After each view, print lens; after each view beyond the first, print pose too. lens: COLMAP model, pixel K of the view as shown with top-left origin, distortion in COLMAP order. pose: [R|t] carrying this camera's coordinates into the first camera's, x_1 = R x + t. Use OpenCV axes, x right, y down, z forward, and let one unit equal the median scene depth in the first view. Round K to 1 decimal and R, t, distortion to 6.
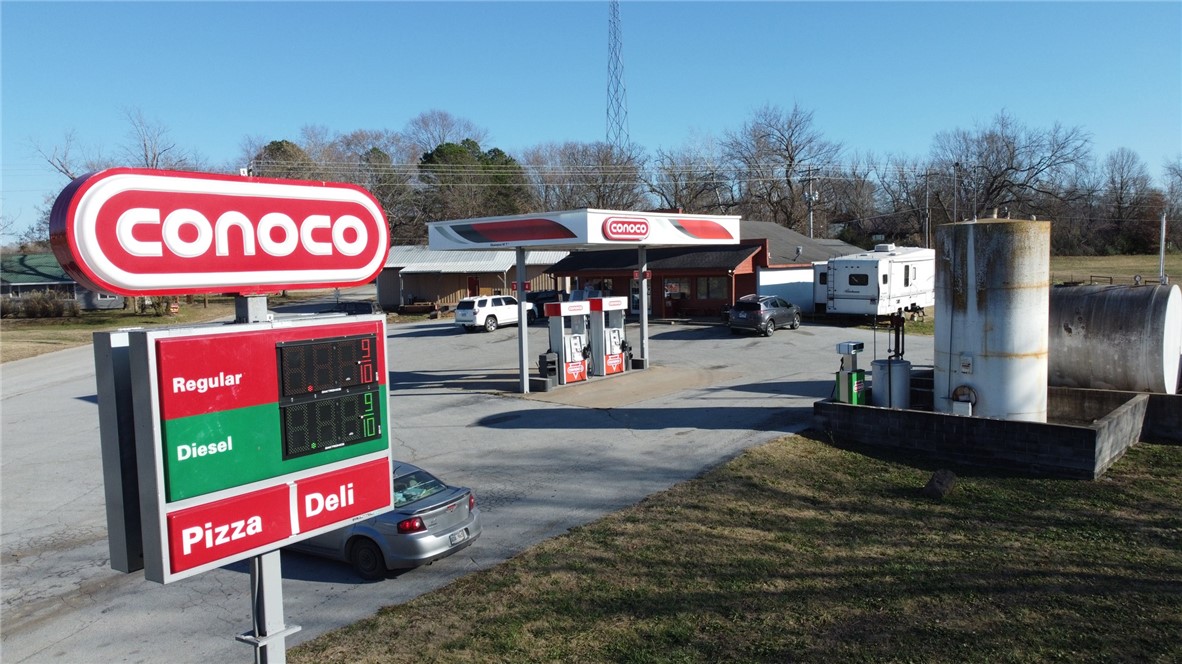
lens RADIAL K [[893.6, 0, 593.5], [0, 893.6, 334.4], [0, 0, 1]] dist [0.007396, -0.013059]
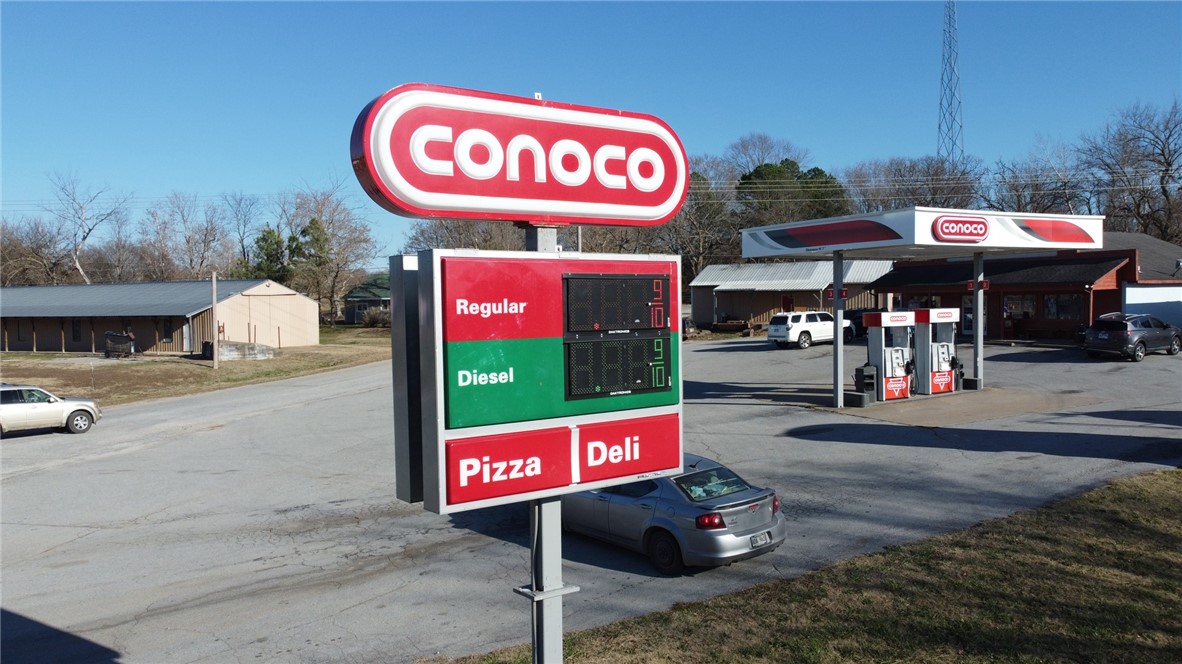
lens RADIAL K [[893.6, 0, 591.2], [0, 893.6, 335.1], [0, 0, 1]] dist [0.007396, -0.013059]
pose [[0.939062, 0.025203, -0.342823, -0.001408], [-0.034955, 0.999140, -0.022295, 0.021514], [0.341967, 0.032920, 0.939135, 0.031843]]
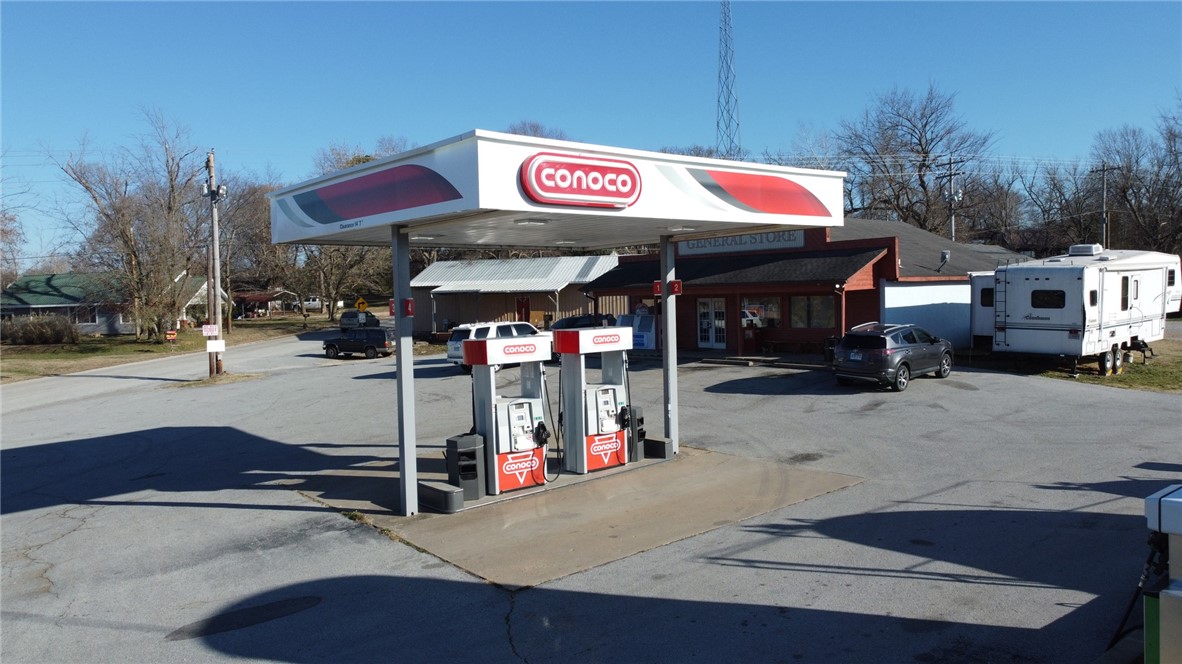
lens RADIAL K [[893.6, 0, 593.8], [0, 893.6, 335.4], [0, 0, 1]] dist [0.007396, -0.013059]
pose [[0.991336, 0.005592, -0.131232, 0.103265], [-0.008949, 0.999647, -0.025001, -0.027889], [0.131046, 0.025959, 0.991036, 0.549147]]
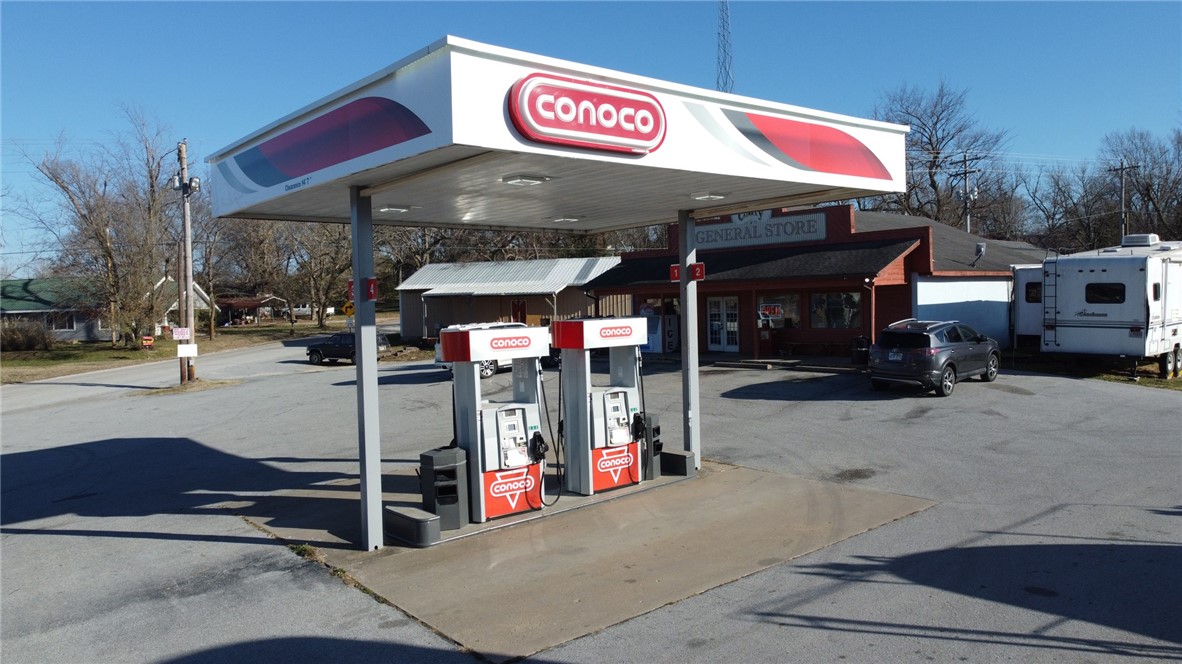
lens RADIAL K [[893.6, 0, 594.2], [0, 893.6, 333.5], [0, 0, 1]] dist [0.007396, -0.013059]
pose [[0.991822, 0.002333, -0.127611, 0.082875], [-0.007211, 0.999260, -0.037775, -0.020208], [0.127429, 0.038386, 0.991105, 0.658448]]
